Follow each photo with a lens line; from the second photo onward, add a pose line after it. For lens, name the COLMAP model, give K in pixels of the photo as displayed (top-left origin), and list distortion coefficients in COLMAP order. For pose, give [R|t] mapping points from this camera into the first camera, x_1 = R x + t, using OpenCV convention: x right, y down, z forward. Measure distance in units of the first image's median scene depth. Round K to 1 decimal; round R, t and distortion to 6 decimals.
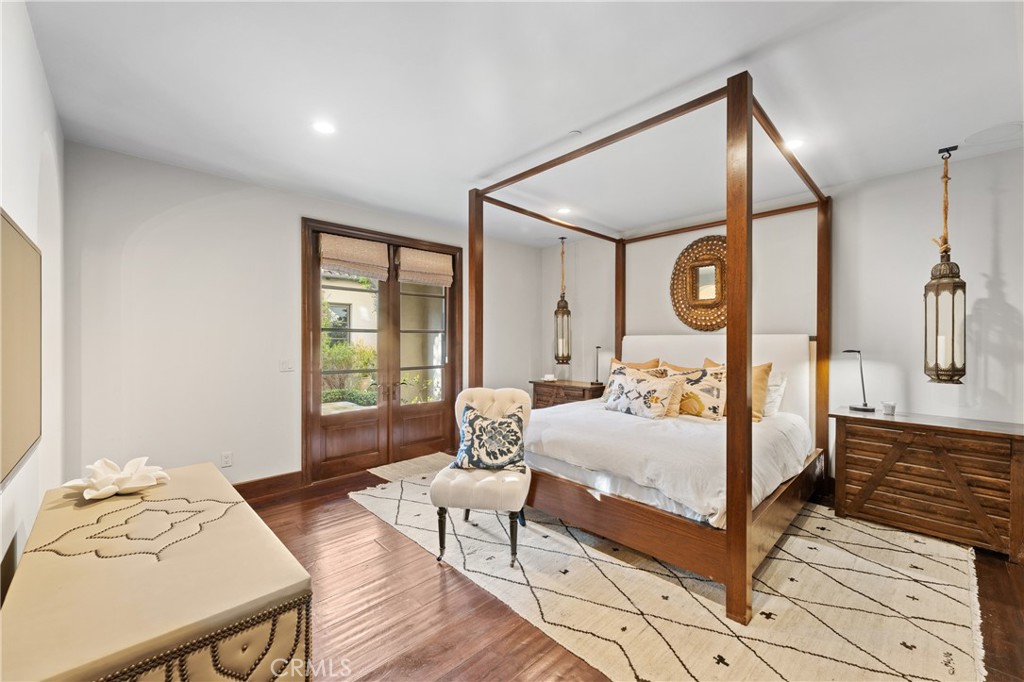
lens RADIAL K [[410.5, 0, 511.9], [0, 410.5, 340.3], [0, 0, 1]] dist [-0.002275, -0.000390]
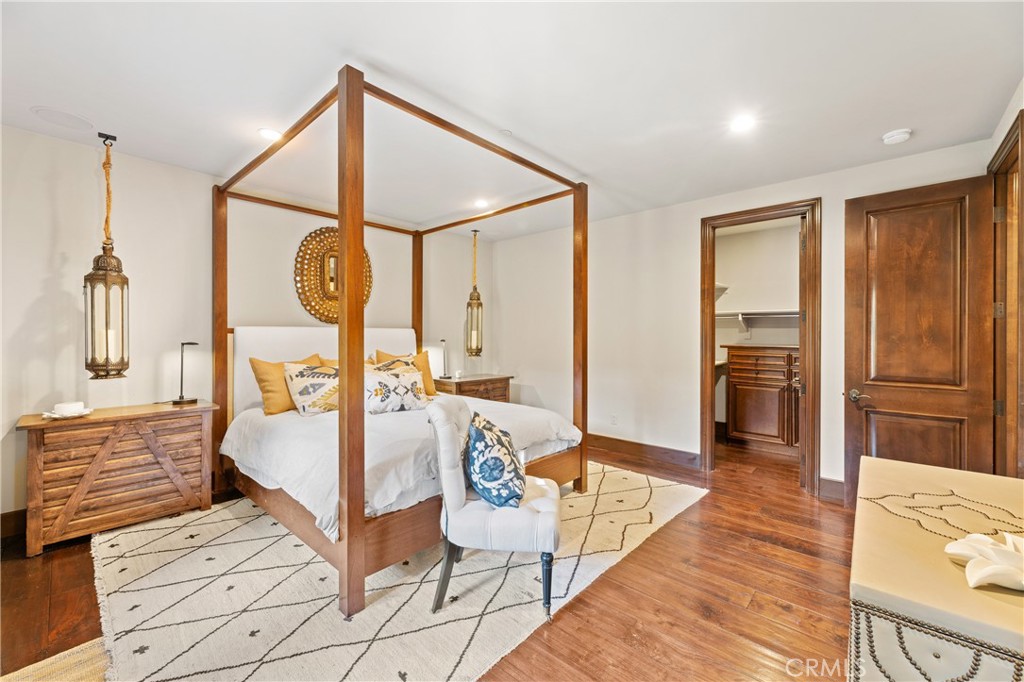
lens RADIAL K [[410.5, 0, 511.8], [0, 410.5, 336.6], [0, 0, 1]] dist [-0.002275, -0.000390]
pose [[-0.071392, -0.005171, 0.997435, -0.562319], [-0.000560, 0.999987, 0.005145, 0.002578], [-0.997448, -0.000192, -0.071394, 0.681207]]
